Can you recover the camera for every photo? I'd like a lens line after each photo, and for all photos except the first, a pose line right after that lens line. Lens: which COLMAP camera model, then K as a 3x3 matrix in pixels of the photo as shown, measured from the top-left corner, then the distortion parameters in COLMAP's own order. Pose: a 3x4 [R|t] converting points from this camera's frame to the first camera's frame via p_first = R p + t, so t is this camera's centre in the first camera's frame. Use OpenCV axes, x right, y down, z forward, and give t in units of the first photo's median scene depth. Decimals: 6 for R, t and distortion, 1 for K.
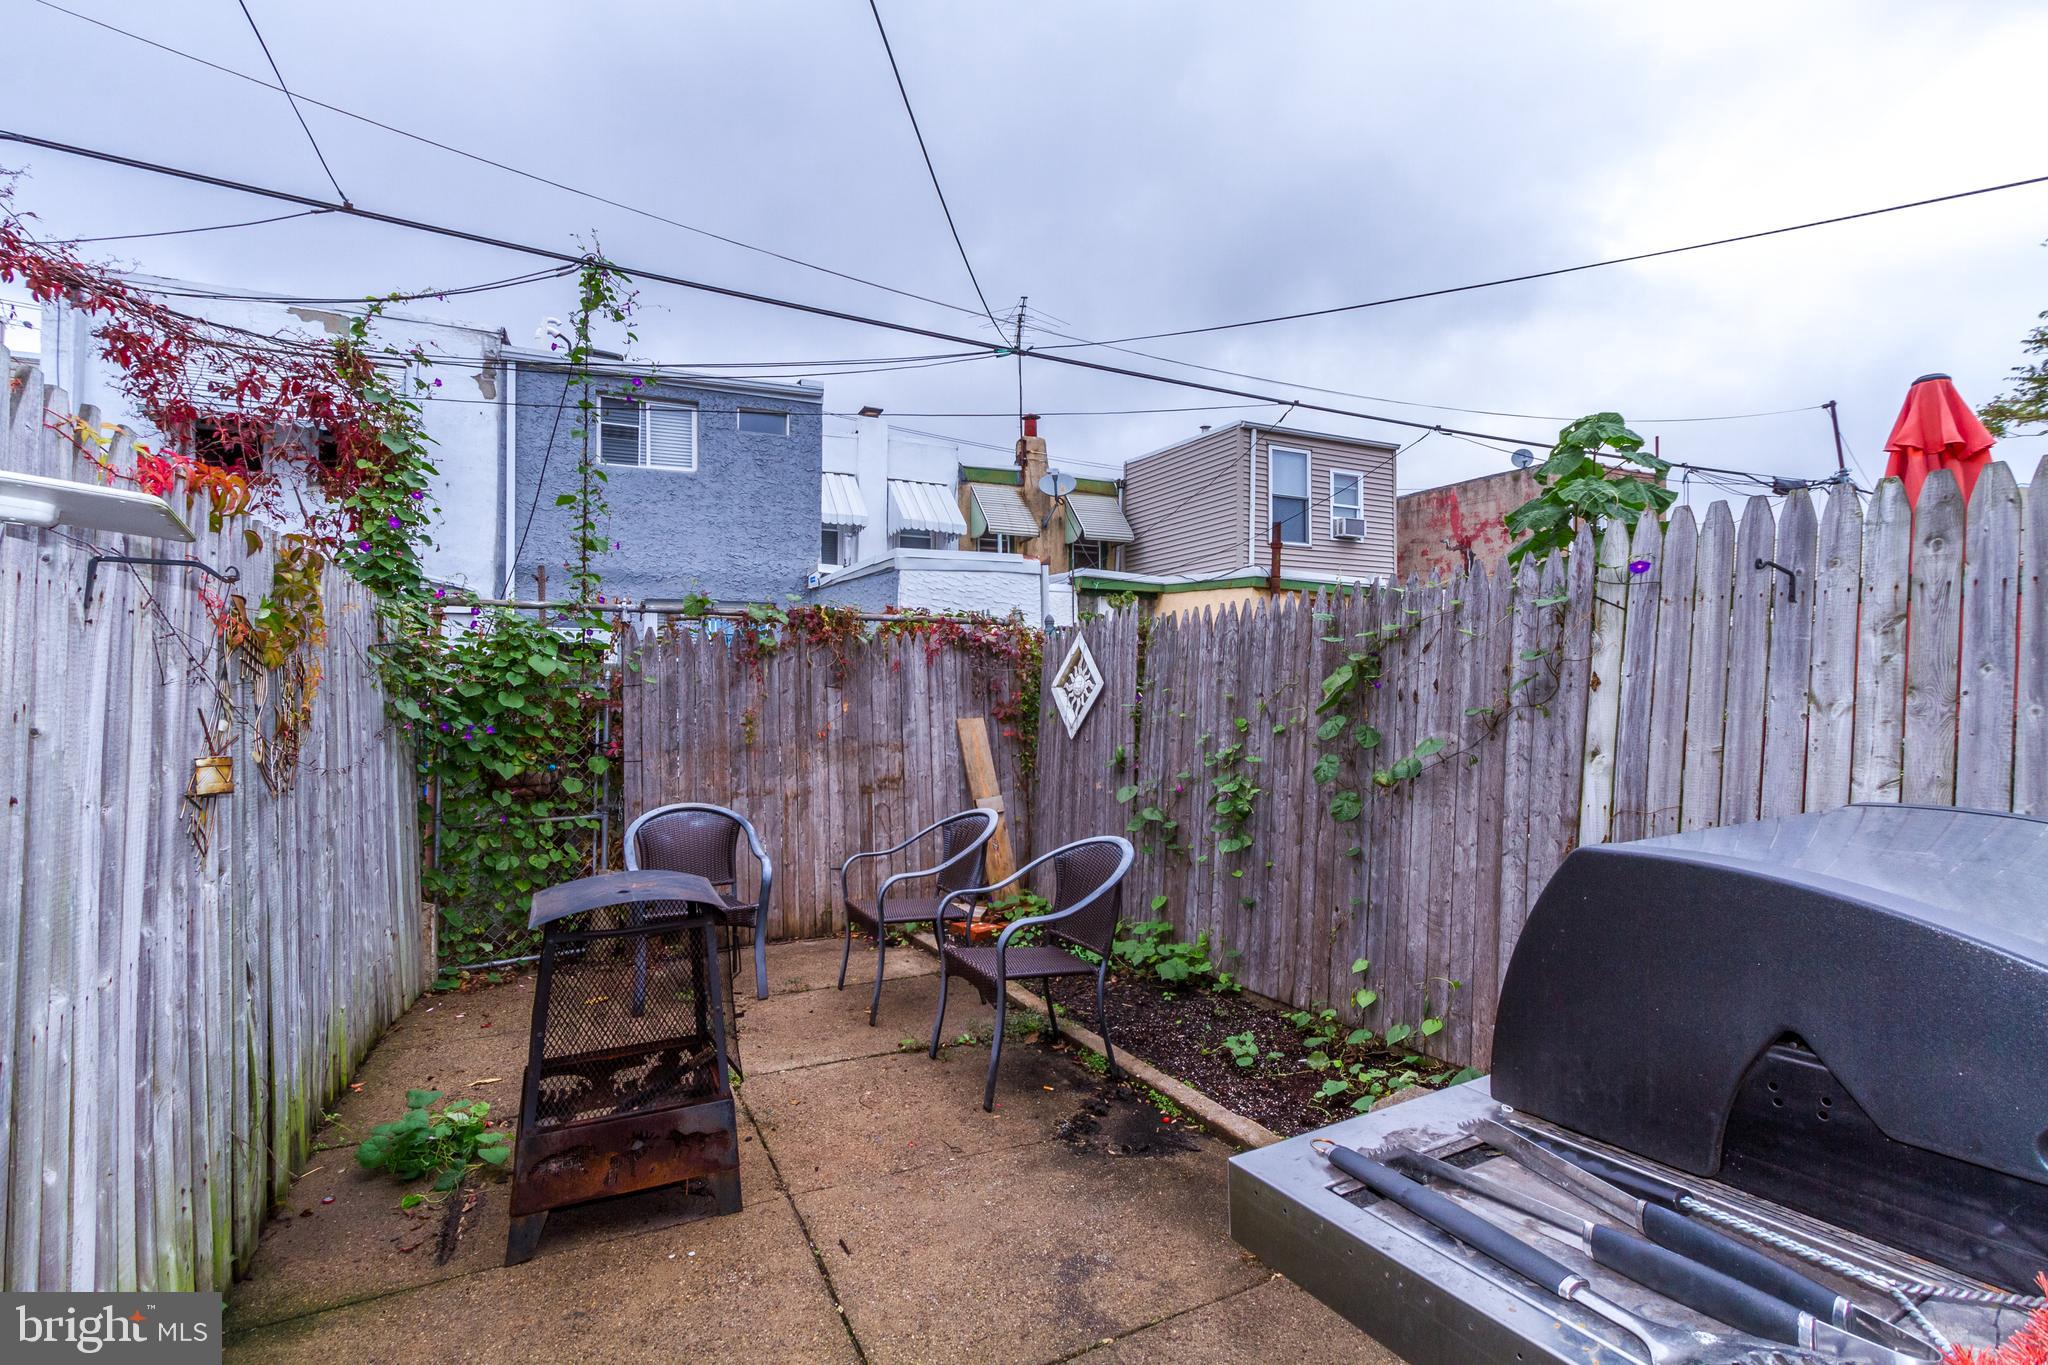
lens RADIAL K [[946.0, 0, 1040.9], [0, 946.0, 681.6], [0, 0, 1]] dist [-0.000381, 0.000506]
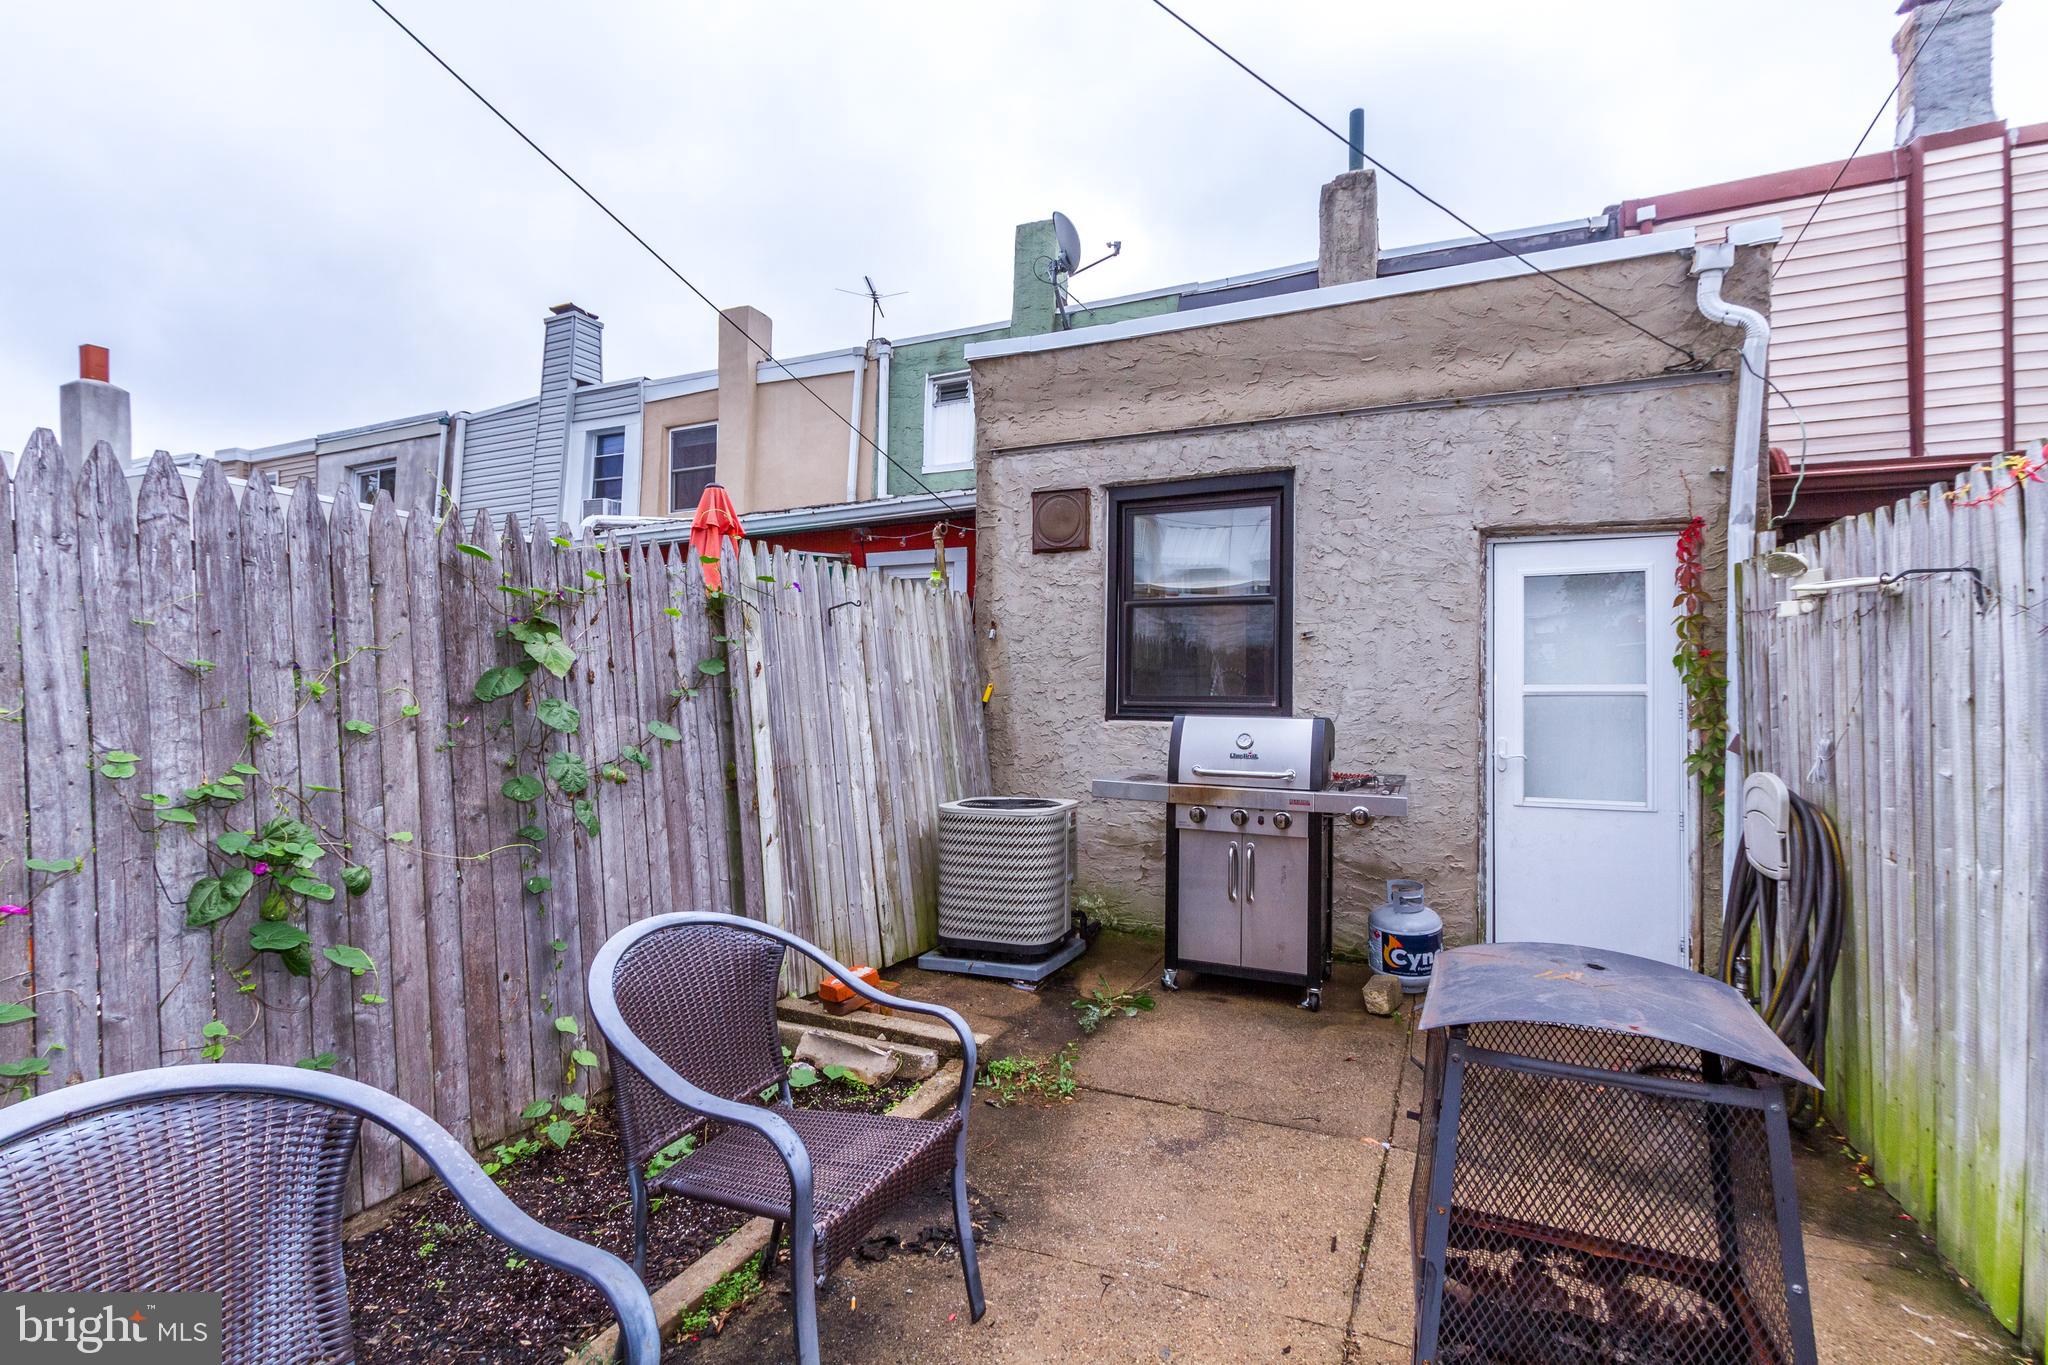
lens RADIAL K [[942.9, 0, 1030.3], [0, 942.9, 683.1], [0, 0, 1]] dist [-0.004817, 0.000014]
pose [[-0.592205, 0.012290, 0.805693, -0.334282], [-0.013429, 0.999594, -0.025118, 0.024367], [-0.805675, -0.025695, -0.591800, 0.763987]]
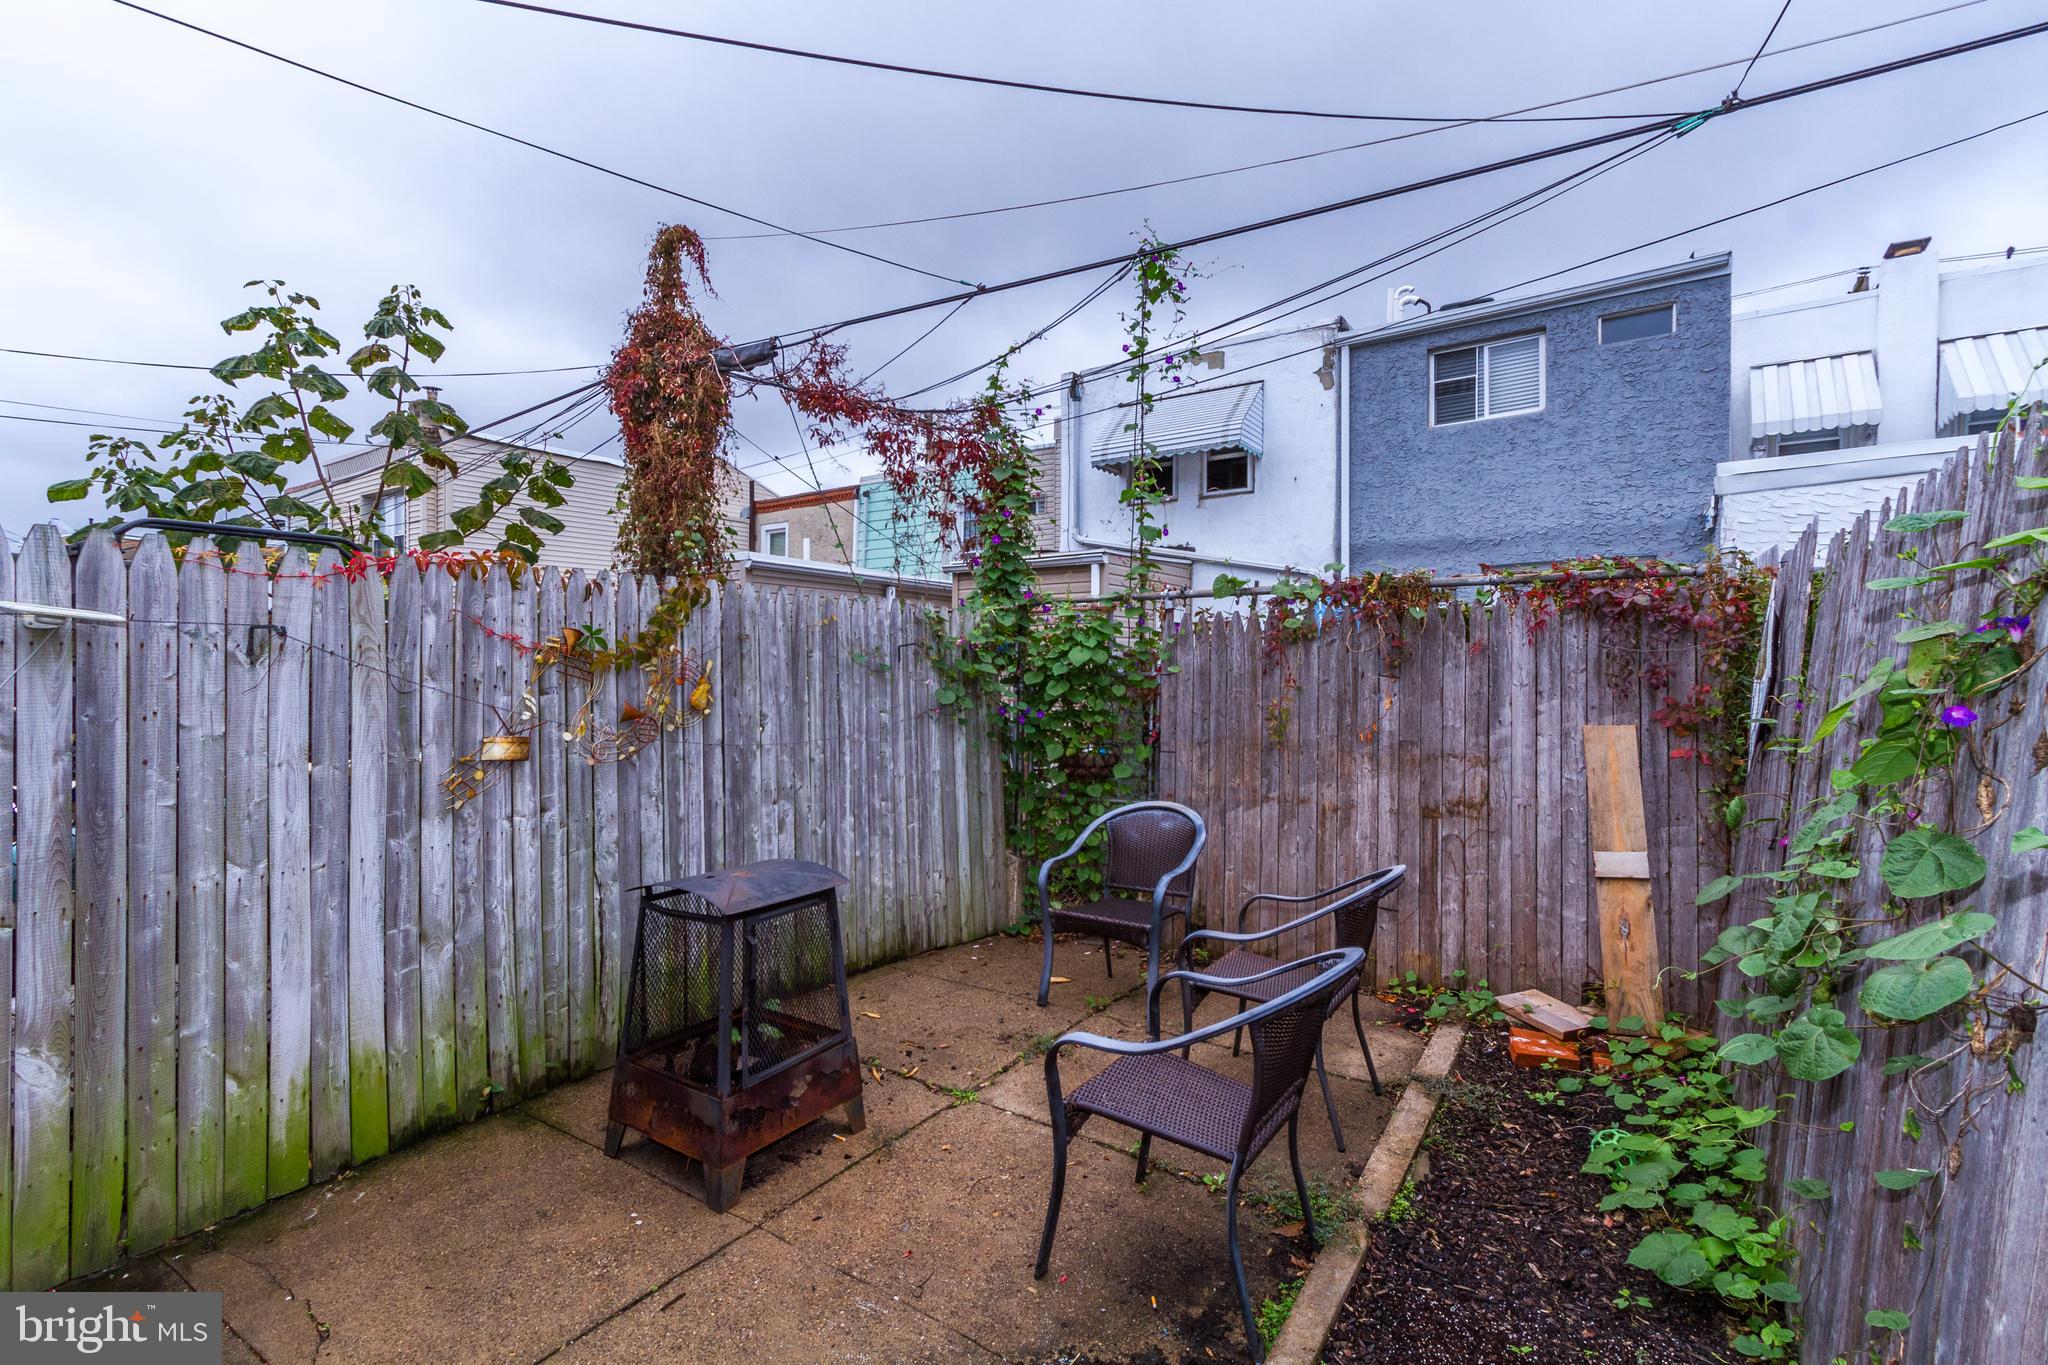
lens RADIAL K [[946.0, 0, 1040.9], [0, 946.0, 681.6], [0, 0, 1]] dist [-0.000381, 0.000506]
pose [[0.477703, 0.016394, -0.878369, 0.325748], [0.014232, 0.999550, 0.026396, -0.014339], [0.878406, -0.025111, 0.477254, 0.372278]]
